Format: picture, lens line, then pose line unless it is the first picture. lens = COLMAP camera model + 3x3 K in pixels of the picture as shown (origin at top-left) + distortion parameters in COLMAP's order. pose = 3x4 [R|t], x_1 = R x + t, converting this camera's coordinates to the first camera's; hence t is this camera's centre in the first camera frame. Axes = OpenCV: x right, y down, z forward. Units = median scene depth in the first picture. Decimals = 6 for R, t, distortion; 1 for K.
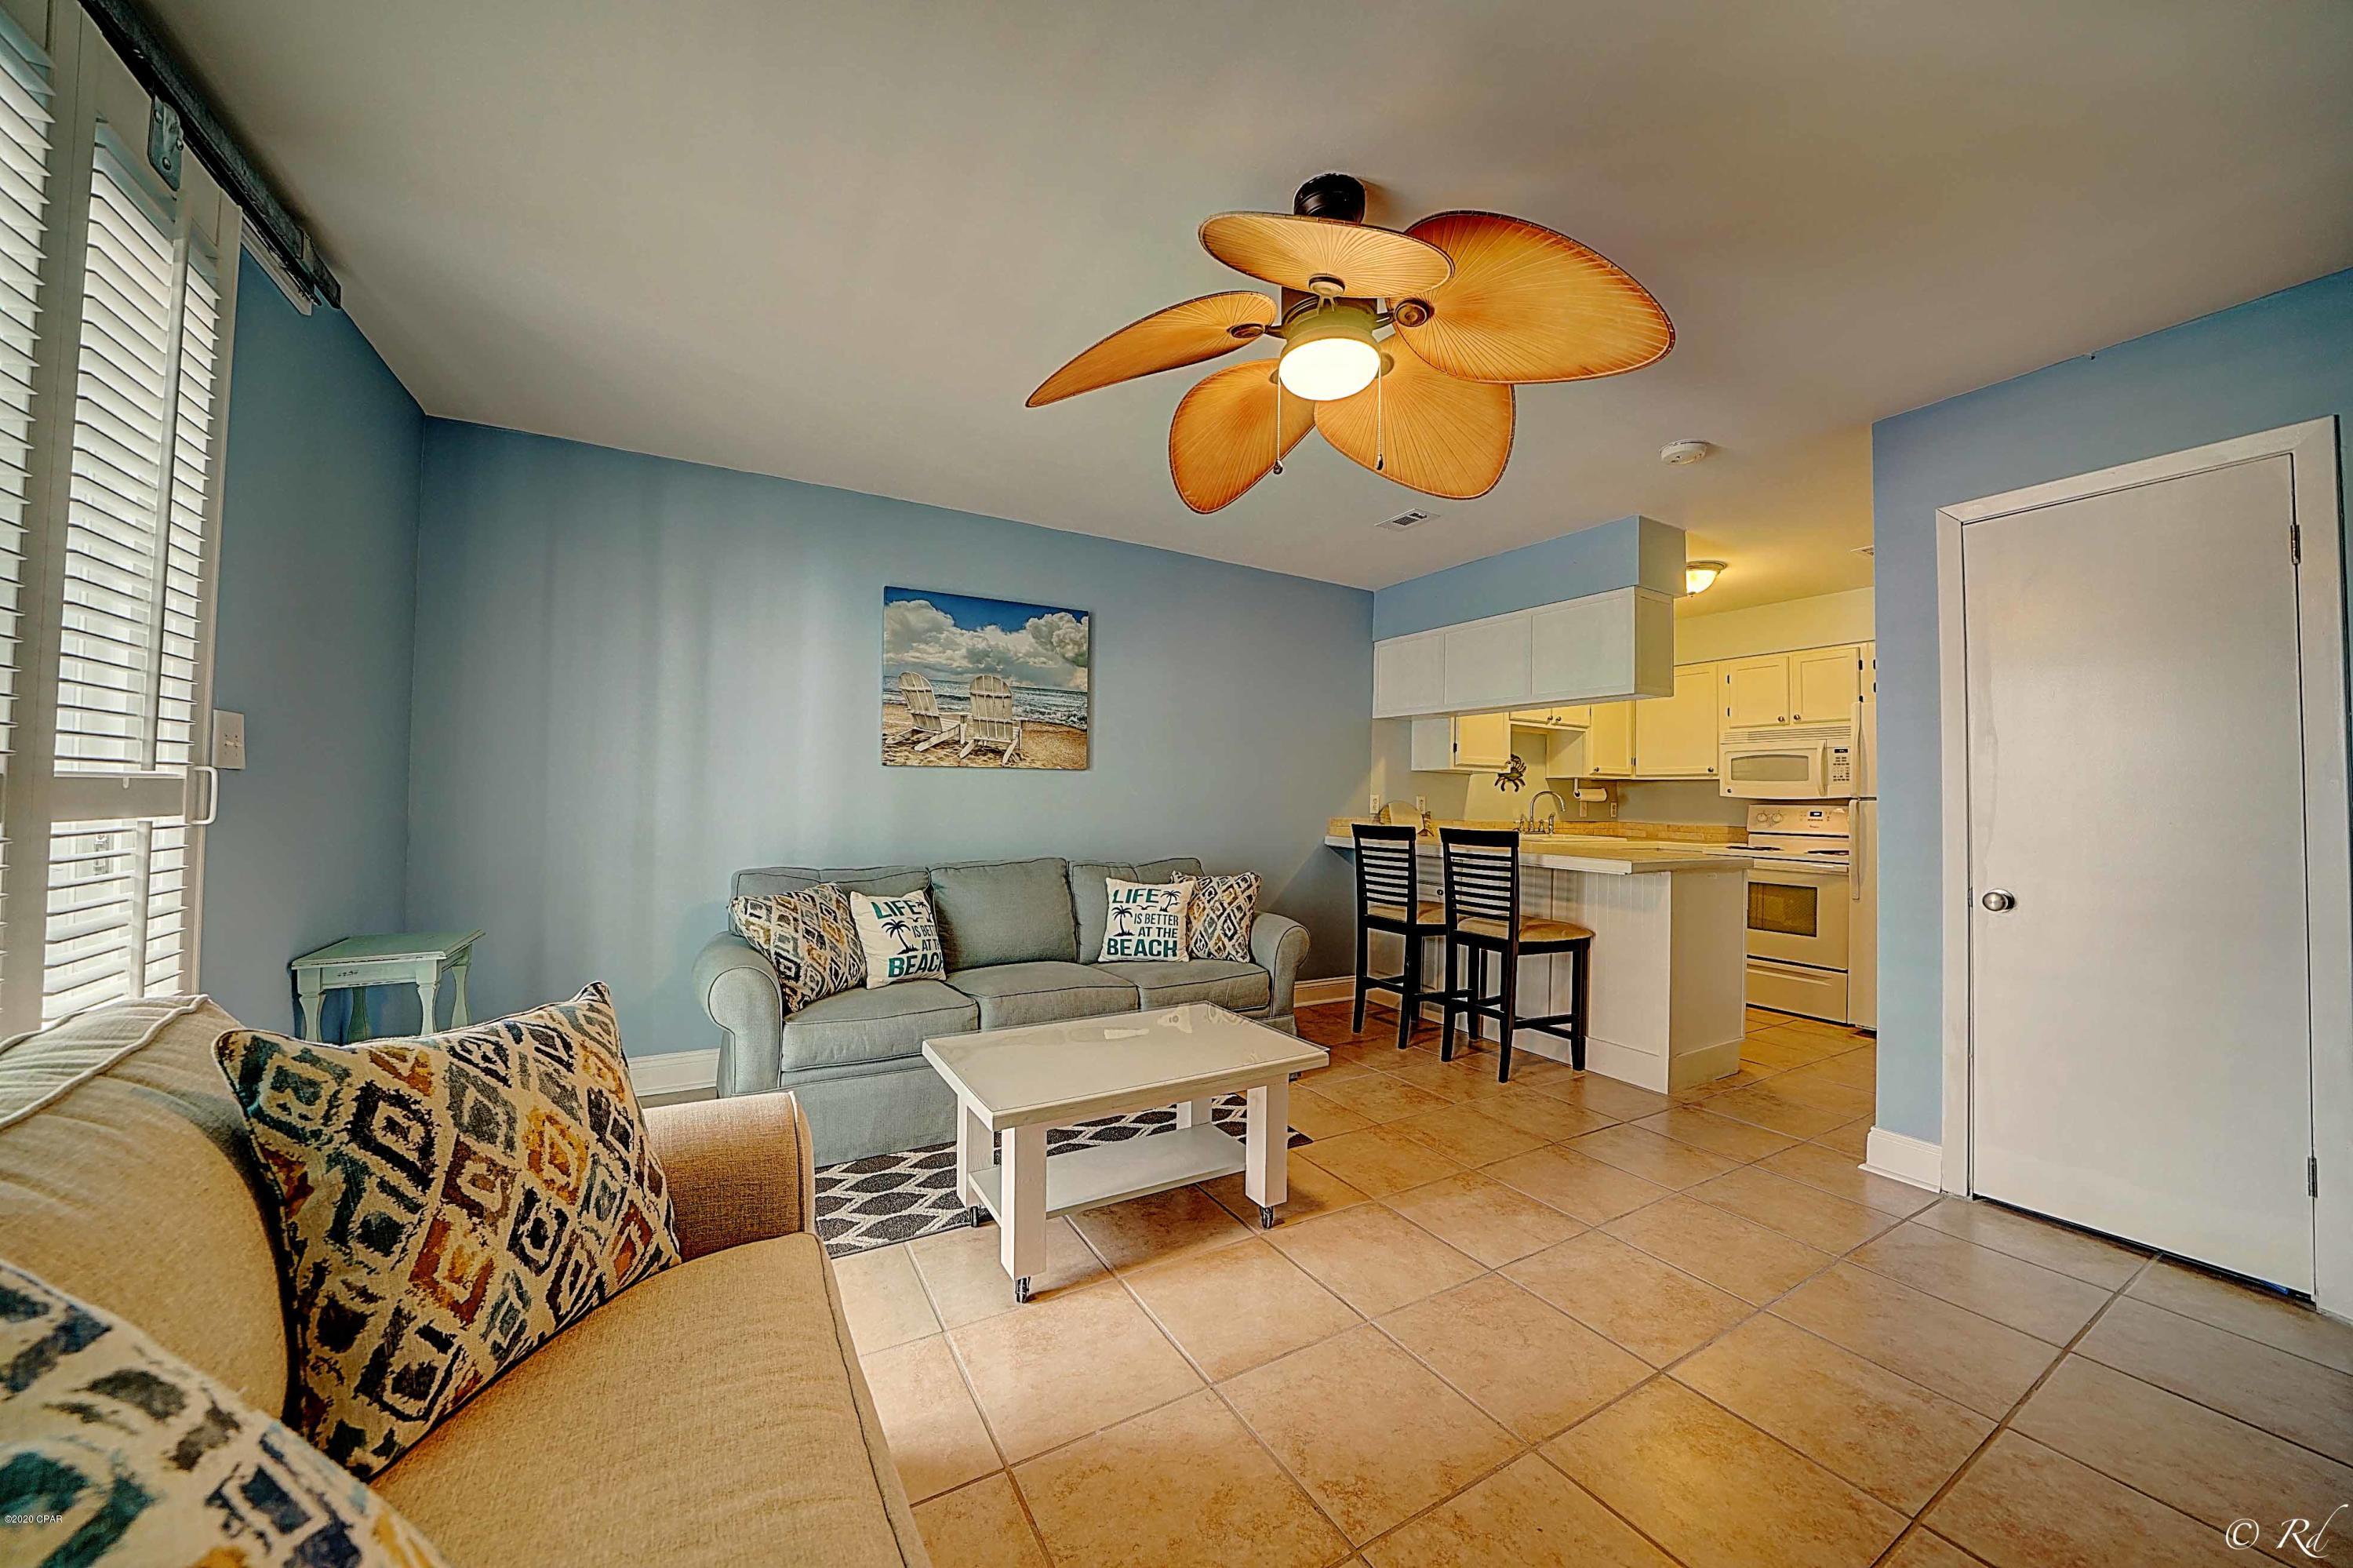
lens RADIAL K [[821.6, 0, 1171.5], [0, 821.6, 781.8], [0, 0, 1]] dist [-0.017396, 0.000230]
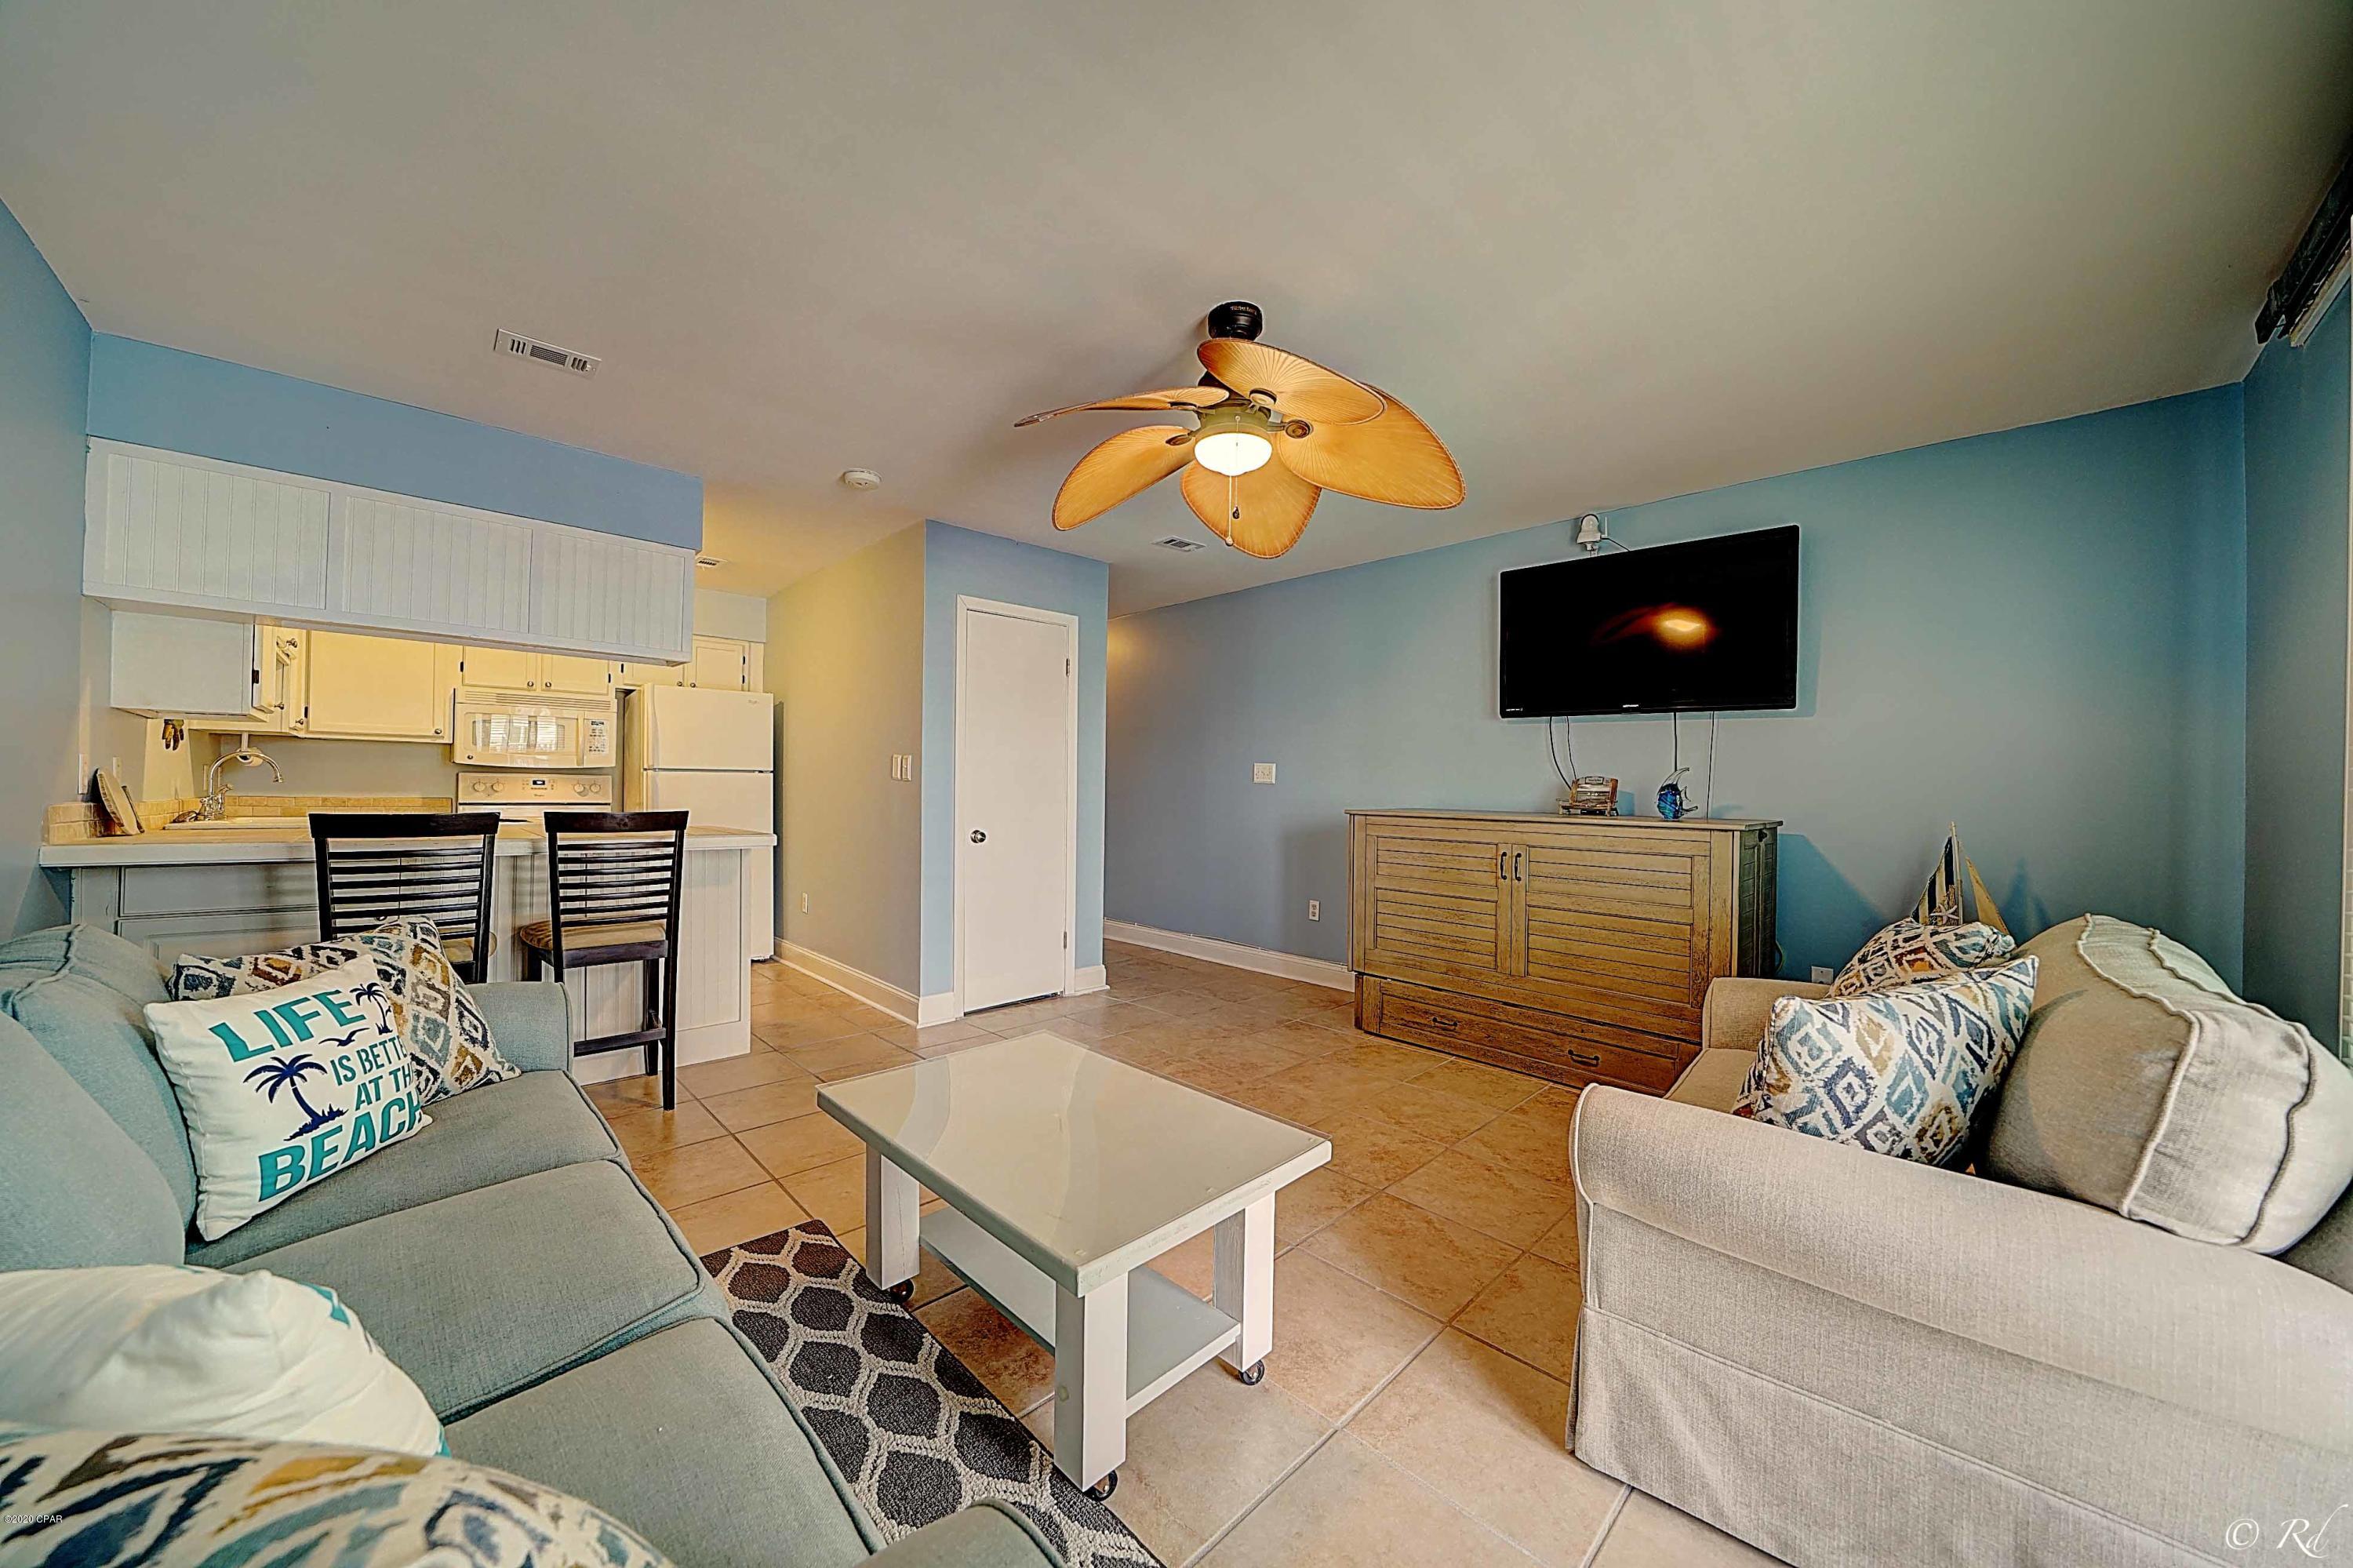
lens RADIAL K [[821.6, 0, 1171.5], [0, 821.6, 781.8], [0, 0, 1]] dist [-0.017396, 0.000230]
pose [[-0.240674, -0.011625, 0.970536, -0.486693], [-0.039321, 0.999224, 0.002218, 0.007852], [-0.969809, -0.037629, -0.240944, 0.659497]]
